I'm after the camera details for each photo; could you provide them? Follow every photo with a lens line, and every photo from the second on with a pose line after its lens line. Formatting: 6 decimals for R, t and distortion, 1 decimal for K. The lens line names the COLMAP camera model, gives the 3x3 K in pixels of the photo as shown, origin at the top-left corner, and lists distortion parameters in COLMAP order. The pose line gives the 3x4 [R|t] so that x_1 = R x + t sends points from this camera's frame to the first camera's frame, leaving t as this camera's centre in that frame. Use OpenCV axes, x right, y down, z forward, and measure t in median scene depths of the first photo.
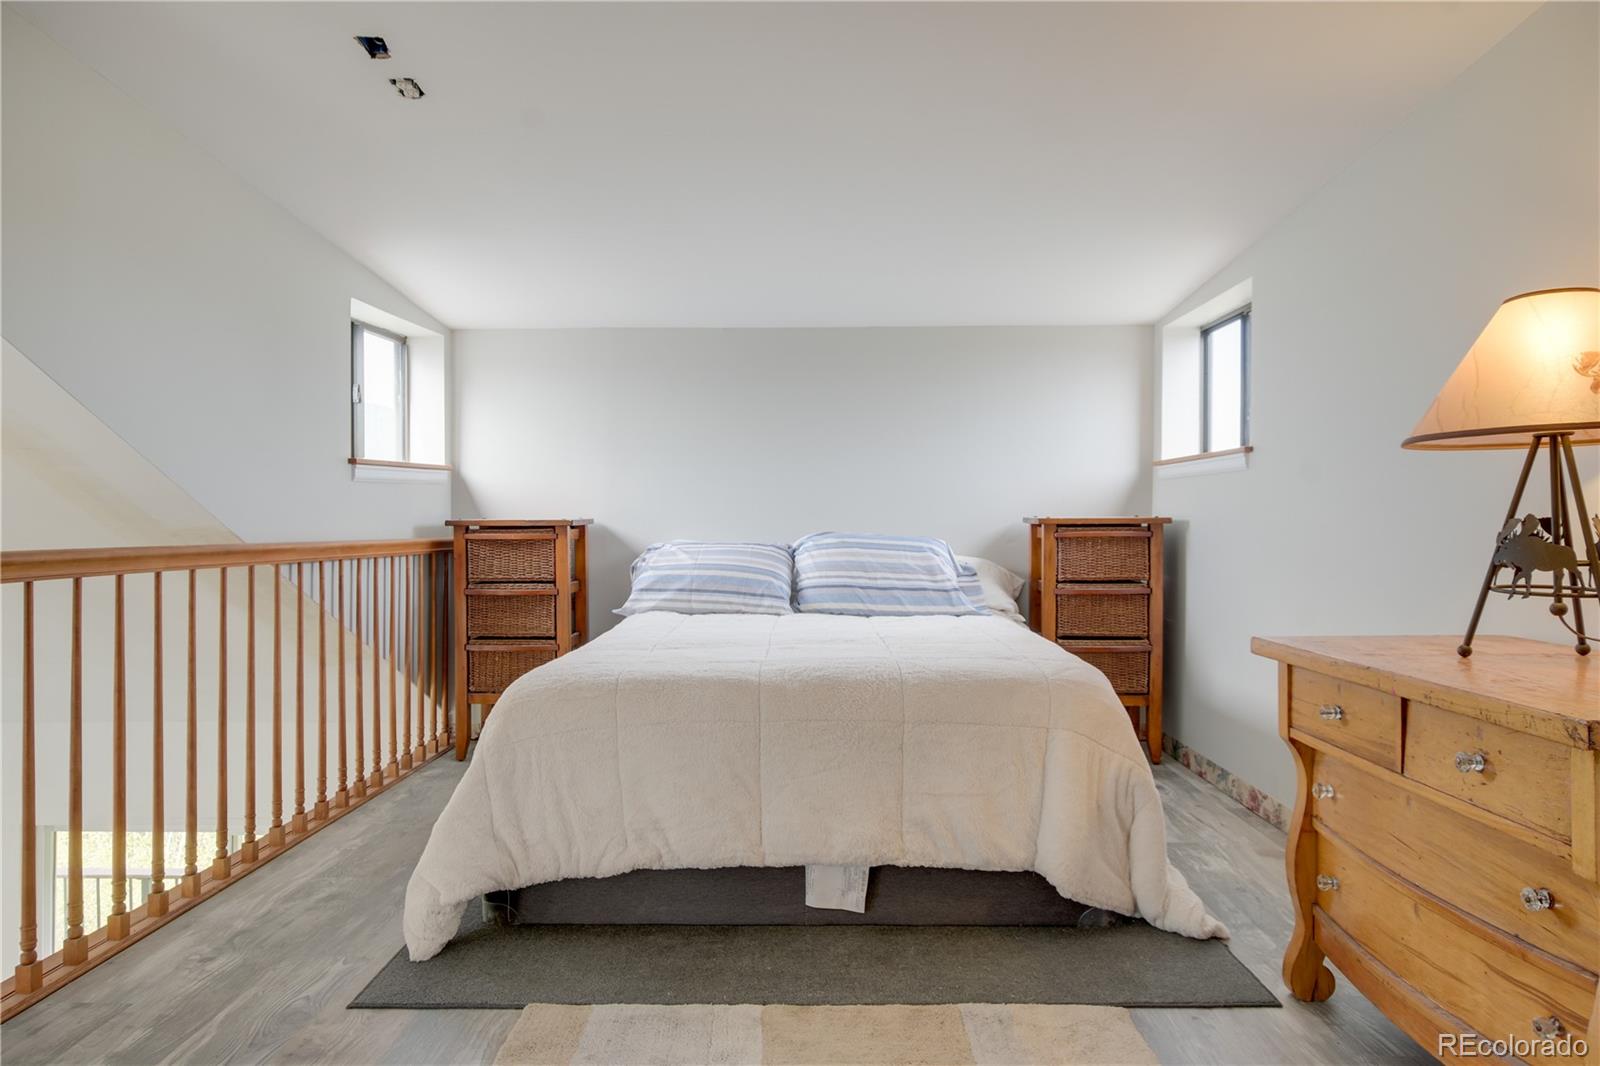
lens RADIAL K [[1024.2, 0, 800.1], [0, 1024.2, 529.0], [0, 0, 1]] dist [-0.005627, 0.001245]
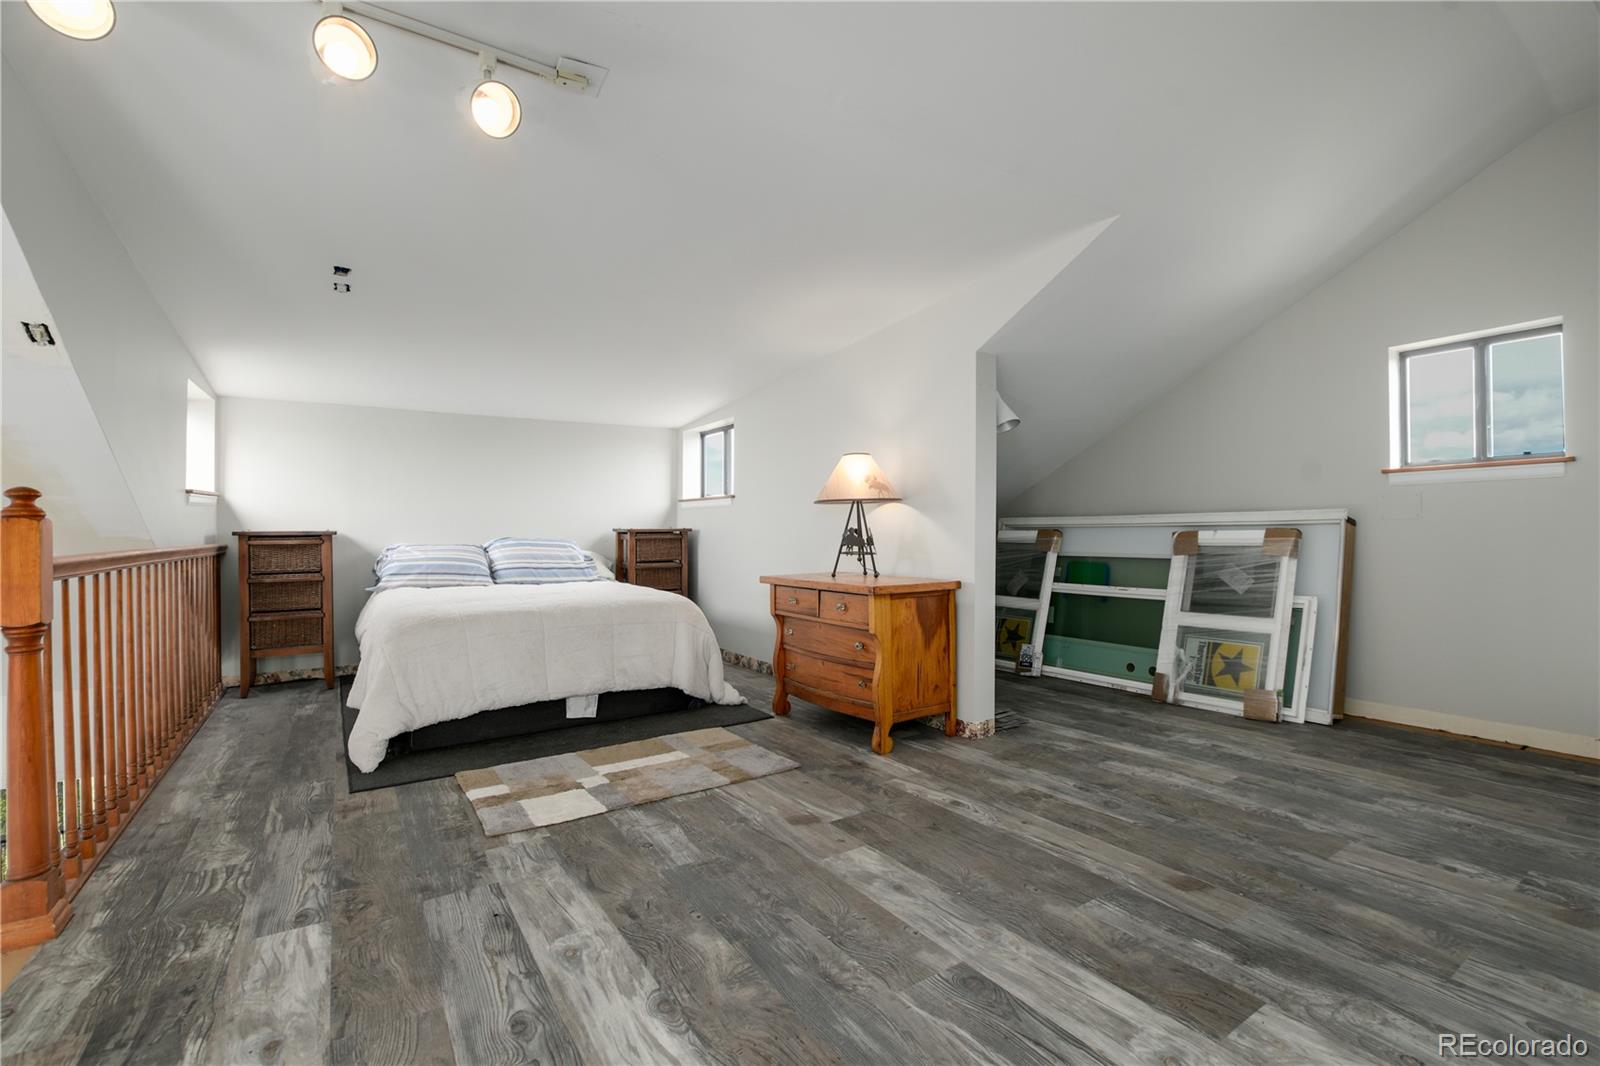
lens RADIAL K [[706.8, 0, 800.0], [0, 706.8, 533.0], [0, 0, 1]] dist [-0.036479, 0.006344]
pose [[0.825450, -0.006377, 0.564439, -0.292298], [0.008332, 0.999965, -0.000887, 0.001060], [-0.564414, 0.005435, 0.825474, -0.313448]]
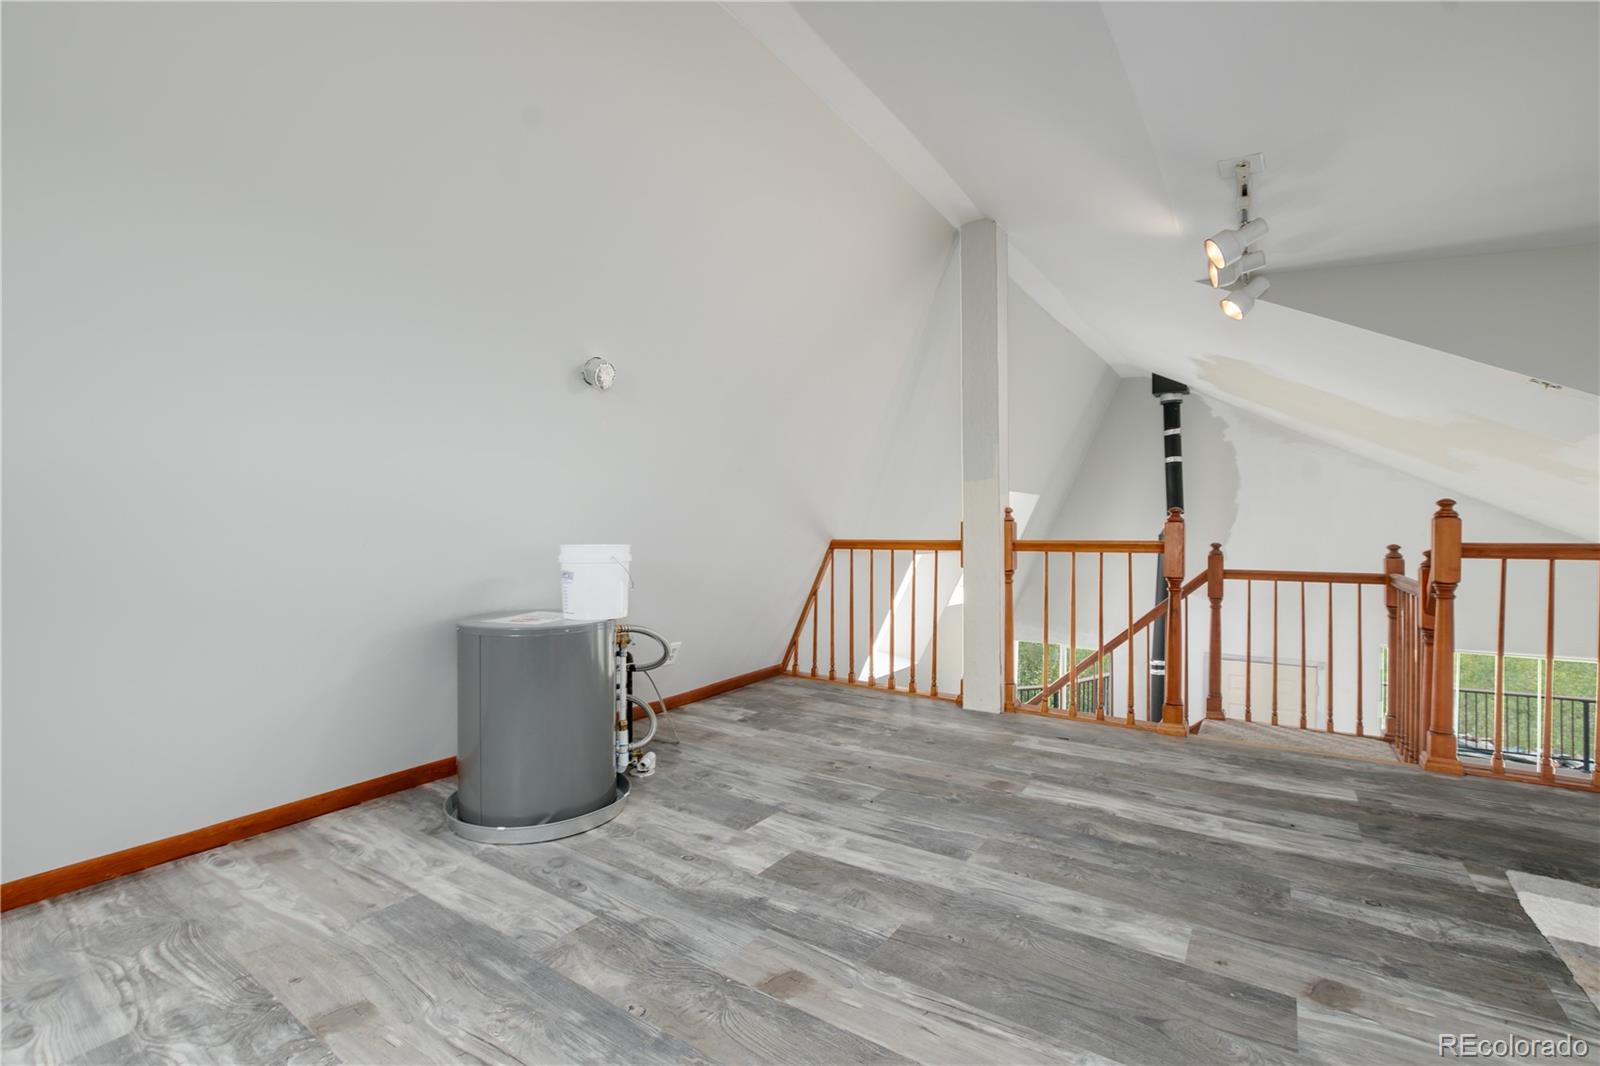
lens RADIAL K [[706.8, 0, 800.0], [0, 706.8, 533.0], [0, 0, 1]] dist [-0.036479, 0.006344]
pose [[-0.546590, 0.008203, -0.837360, 0.635231], [-0.001859, 0.999938, 0.011009, -0.003799], [0.837399, 0.007574, -0.546540, 0.215321]]
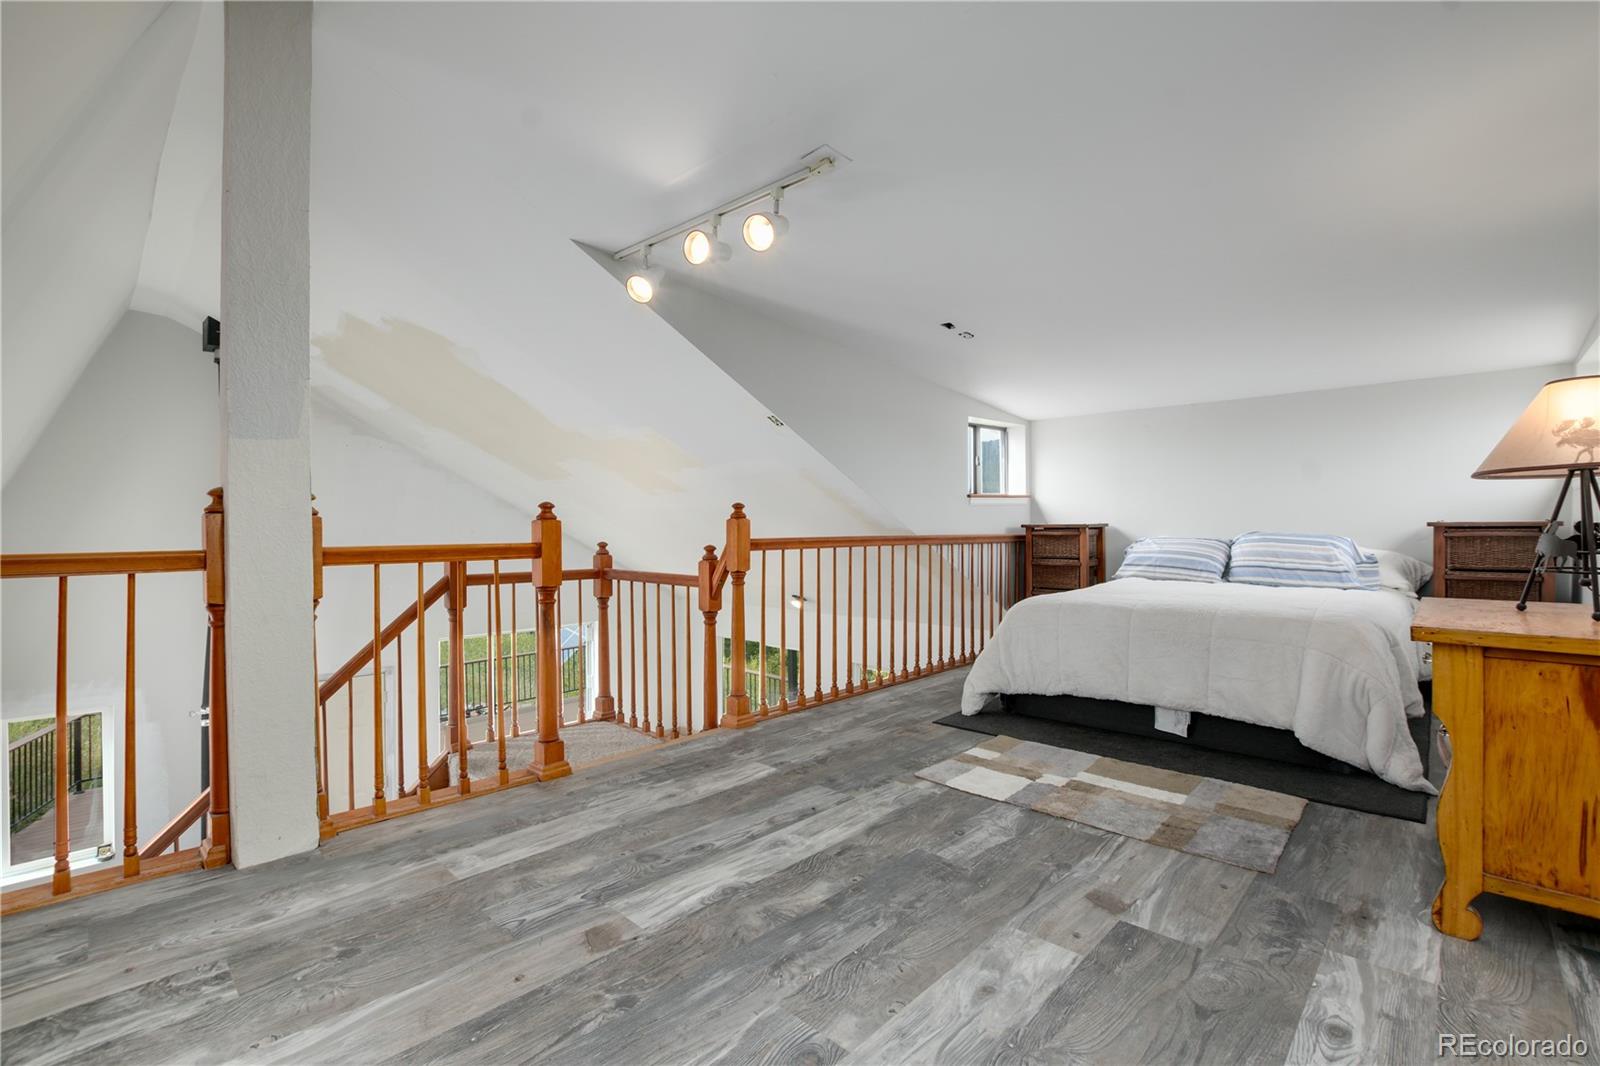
lens RADIAL K [[706.8, 0, 800.0], [0, 706.8, 533.0], [0, 0, 1]] dist [-0.036479, 0.006344]
pose [[0.735487, 0.005402, -0.677517, 0.289093], [-0.002120, 0.999982, 0.005671, 0.000687], [0.677536, -0.002735, 0.735485, -0.287287]]
